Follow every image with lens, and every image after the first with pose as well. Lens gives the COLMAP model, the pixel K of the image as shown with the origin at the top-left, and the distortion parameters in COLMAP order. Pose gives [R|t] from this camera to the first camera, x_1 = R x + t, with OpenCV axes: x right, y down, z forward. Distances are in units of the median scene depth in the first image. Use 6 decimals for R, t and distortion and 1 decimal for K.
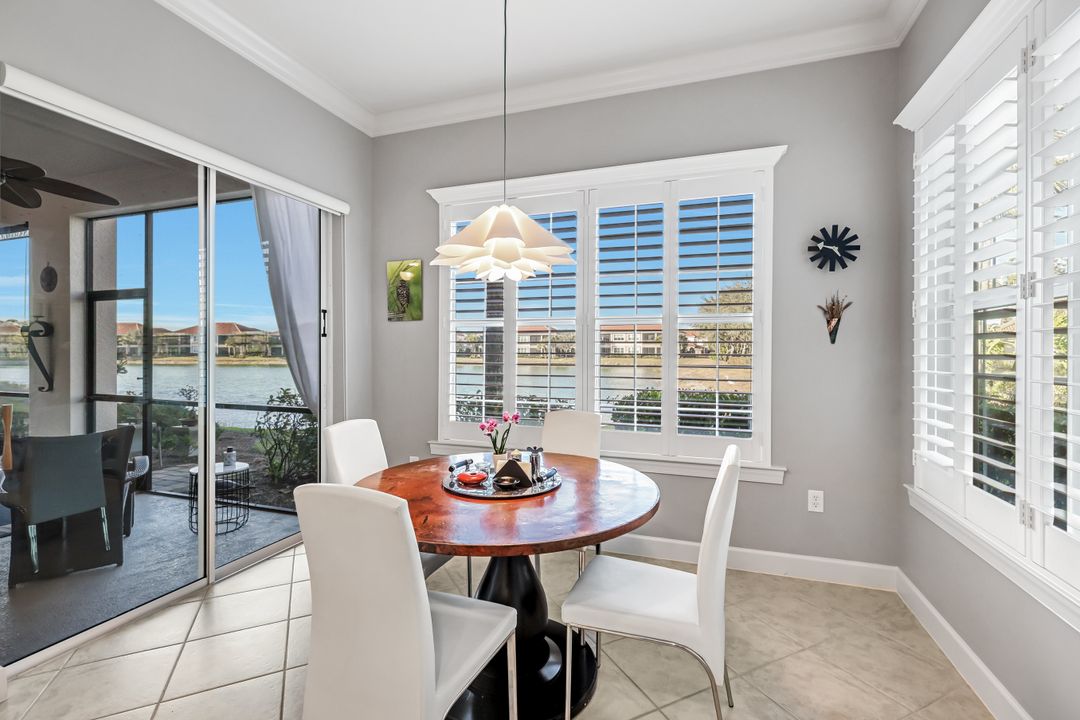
lens RADIAL K [[479.7, 0, 538.1], [0, 479.7, 354.2], [0, 0, 1]] dist [0.004416, 0.000281]
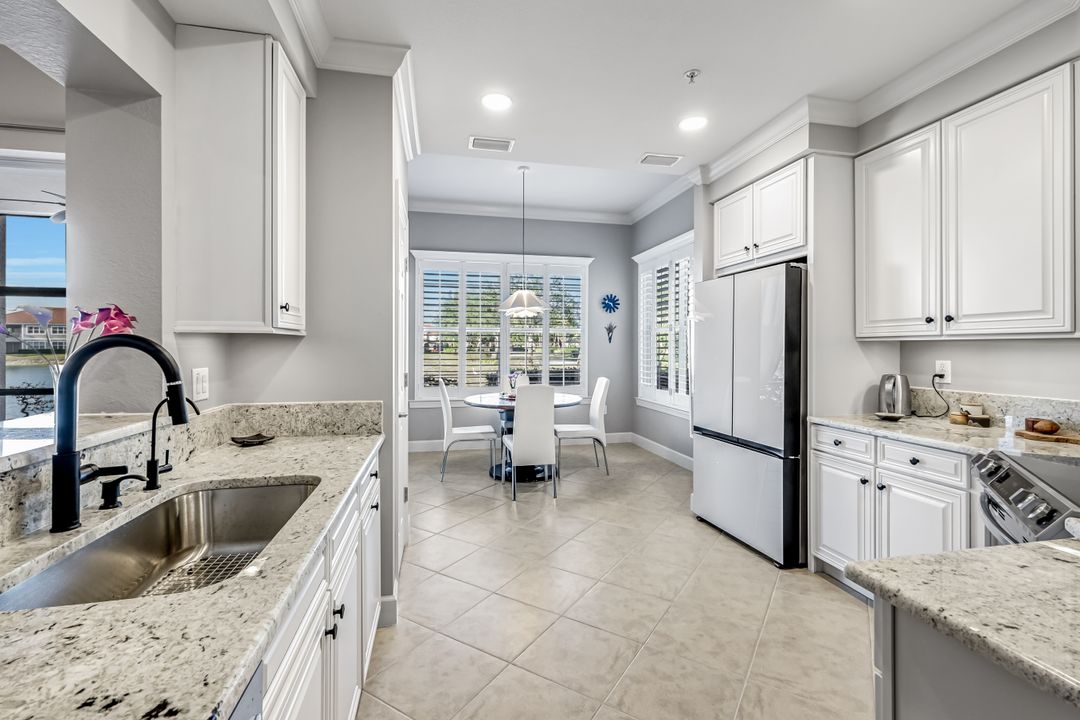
lens RADIAL K [[479.7, 0, 541.3], [0, 479.7, 352.5], [0, 0, 1]] dist [0.004416, 0.000281]
pose [[0.851109, -0.009717, 0.524900, -0.926172], [0.006418, 0.999947, 0.008104, 0.002813], [-0.524951, -0.003528, 0.851125, -0.845604]]
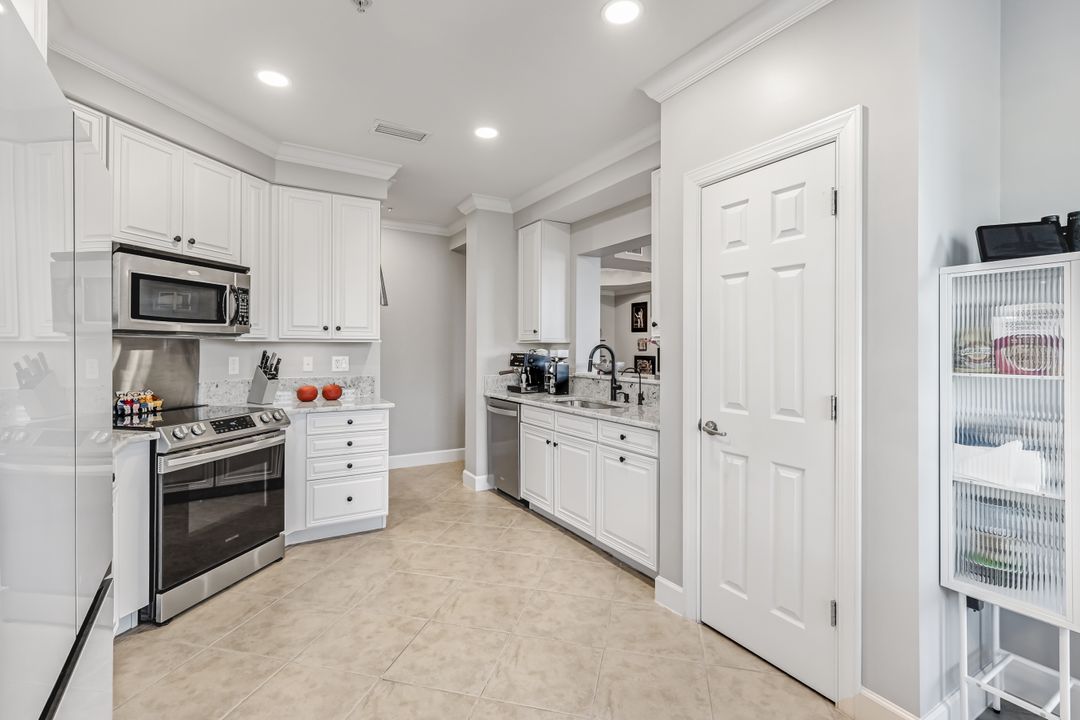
lens RADIAL K [[479.7, 0, 539.1], [0, 479.7, 351.7], [0, 0, 1]] dist [0.004416, 0.000281]
pose [[-0.633550, -0.000705, -0.773701, 5.084872], [-0.002460, 0.999996, 0.001103, 0.021738], [0.773698, 0.002602, -0.633550, 6.179097]]
